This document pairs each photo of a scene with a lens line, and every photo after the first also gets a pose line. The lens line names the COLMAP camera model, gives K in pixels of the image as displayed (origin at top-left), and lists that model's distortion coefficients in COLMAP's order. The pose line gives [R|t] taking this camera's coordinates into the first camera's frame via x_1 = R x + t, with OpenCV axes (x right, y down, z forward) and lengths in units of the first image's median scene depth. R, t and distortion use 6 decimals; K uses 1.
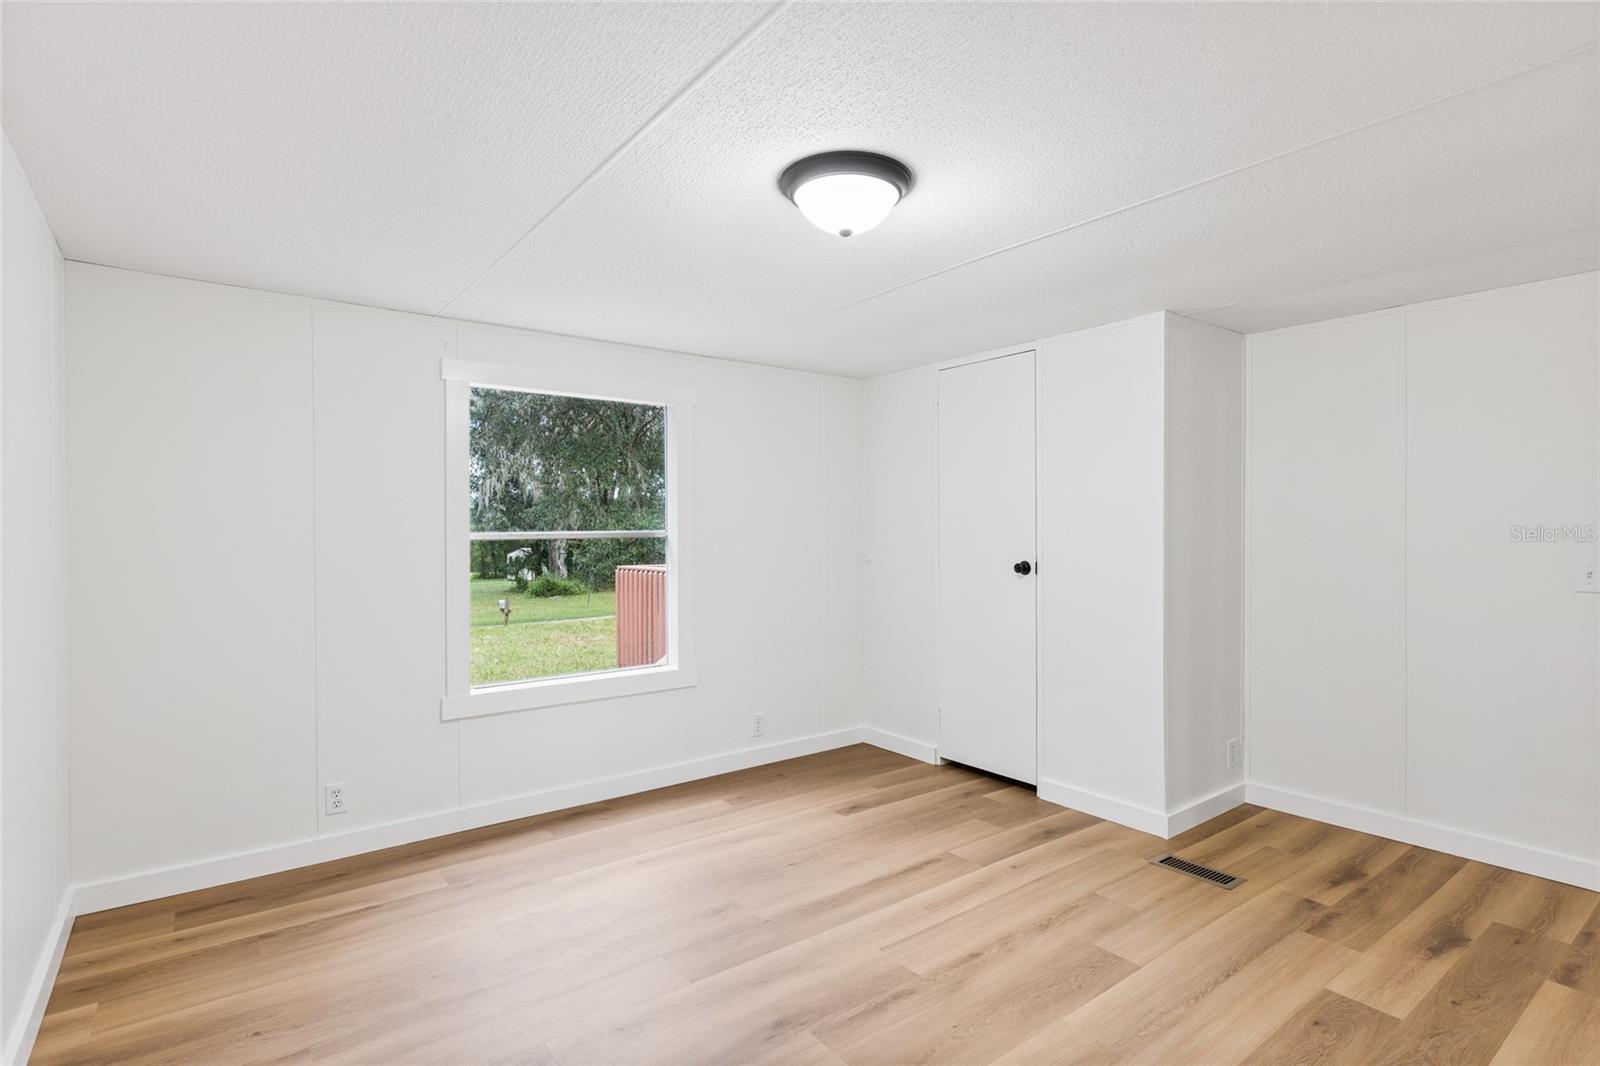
lens RADIAL K [[790.5, 0, 808.1], [0, 790.5, 534.6], [0, 0, 1]] dist [-0.000024, -0.001182]
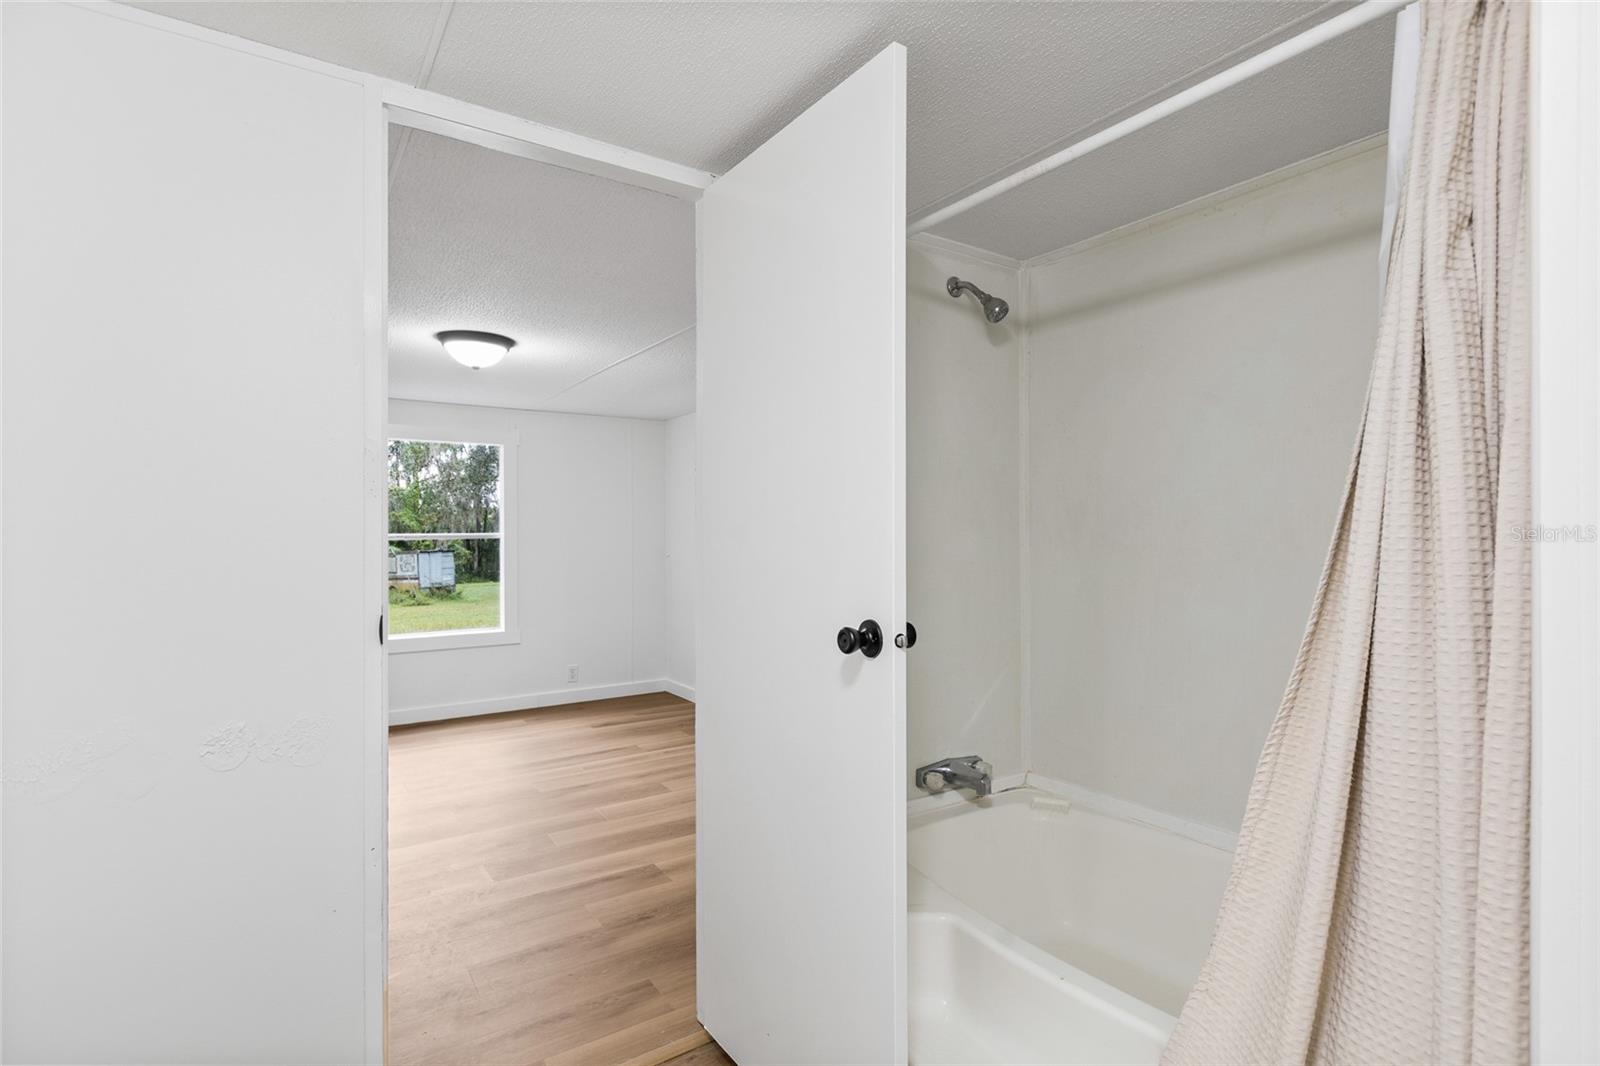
lens RADIAL K [[790.5, 0, 808.1], [0, 790.5, 534.6], [0, 0, 1]] dist [-0.000024, -0.001182]
pose [[0.998230, 0.000012, -0.059479, 0.571650], [-0.000307, 0.999988, -0.004956, 0.006159], [0.059478, 0.004965, 0.998217, -0.470976]]
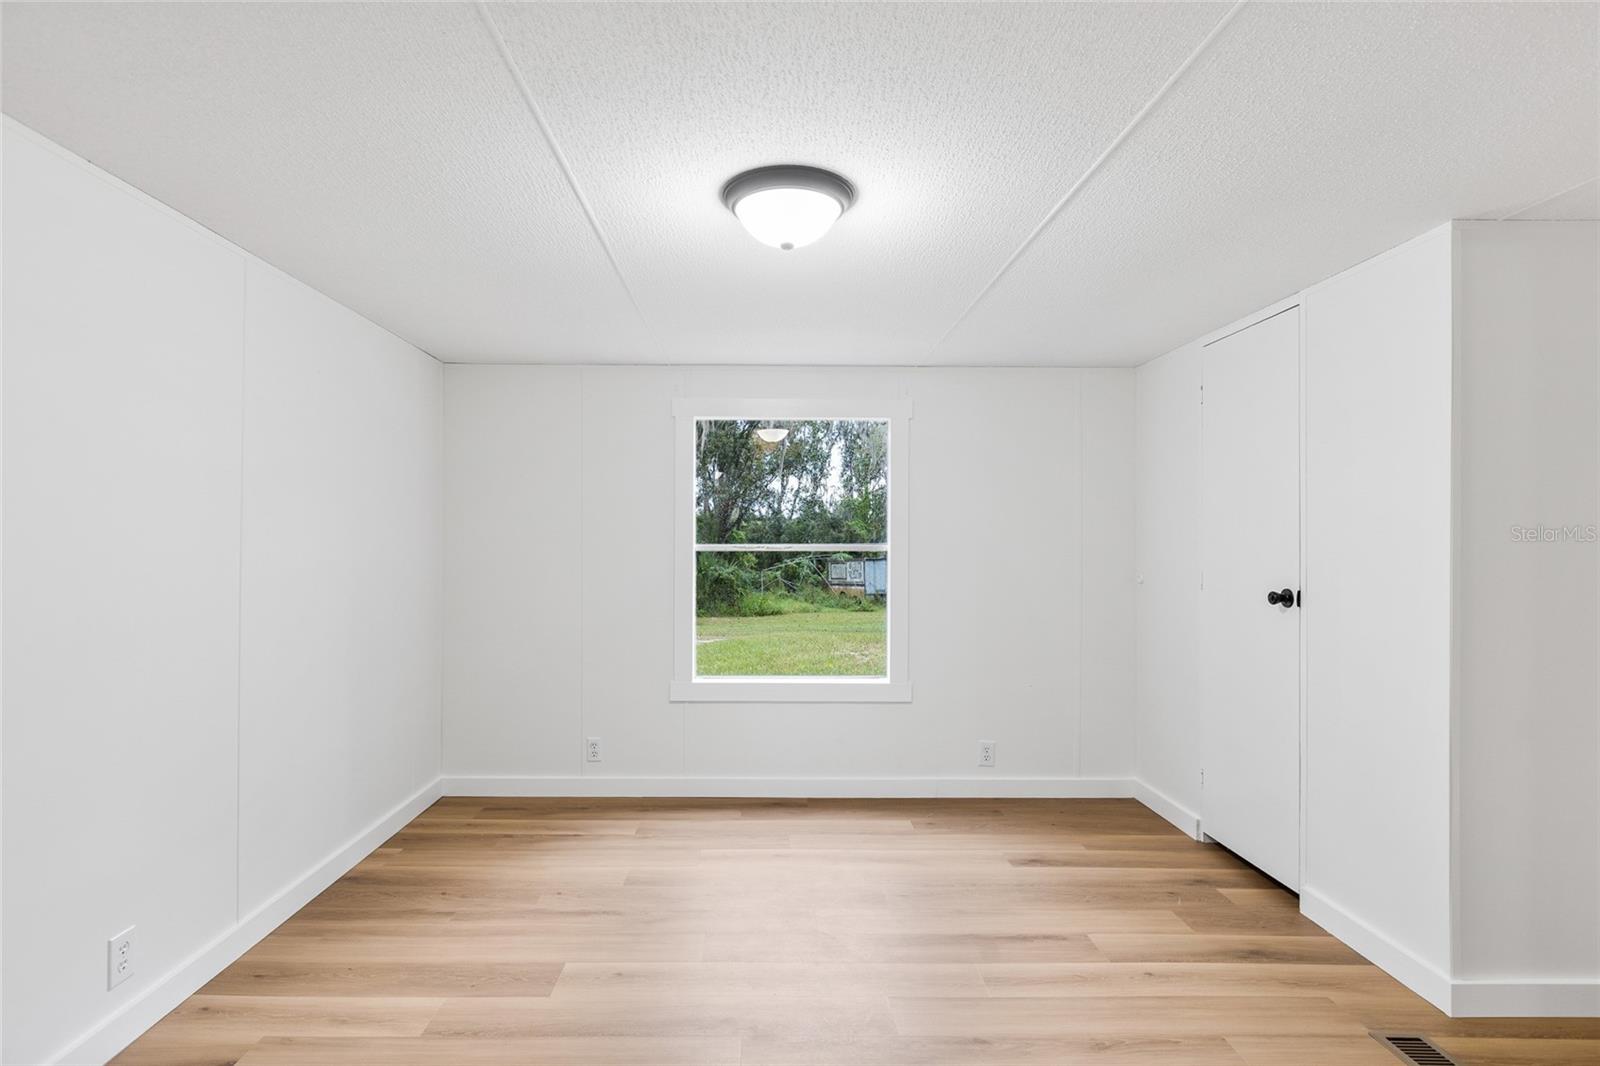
lens RADIAL K [[804.8, 0, 768.3], [0, 804.8, 540.4], [0, 0, 1]] dist [-0.001887, -0.000877]
pose [[0.797394, 0.005536, -0.603434, 0.401675], [-0.011317, 0.999919, -0.005782, -0.002749], [0.603353, 0.011440, 0.797392, 0.116533]]
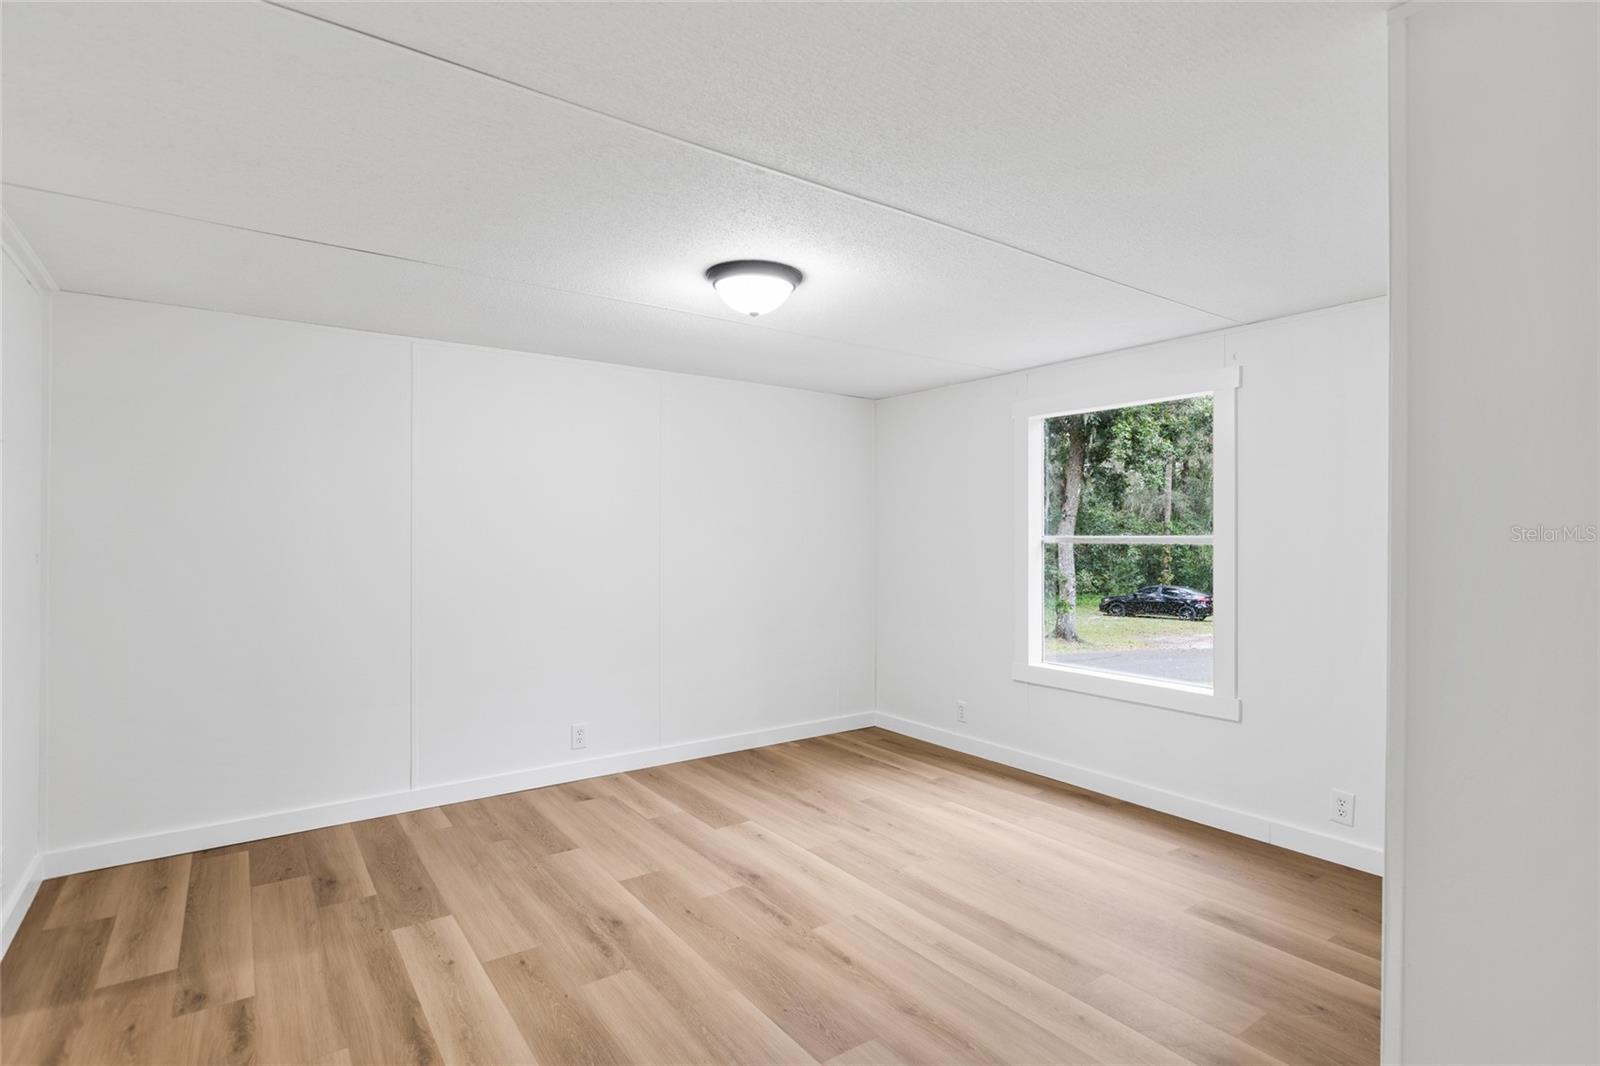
lens RADIAL K [[790.5, 0, 808.1], [0, 790.5, 534.6], [0, 0, 1]] dist [-0.000024, -0.001182]
pose [[-0.021174, 0.001356, -0.999775, 0.879820], [-0.009939, 0.999949, 0.001567, -0.003253], [0.999726, 0.009970, -0.021160, 0.706144]]
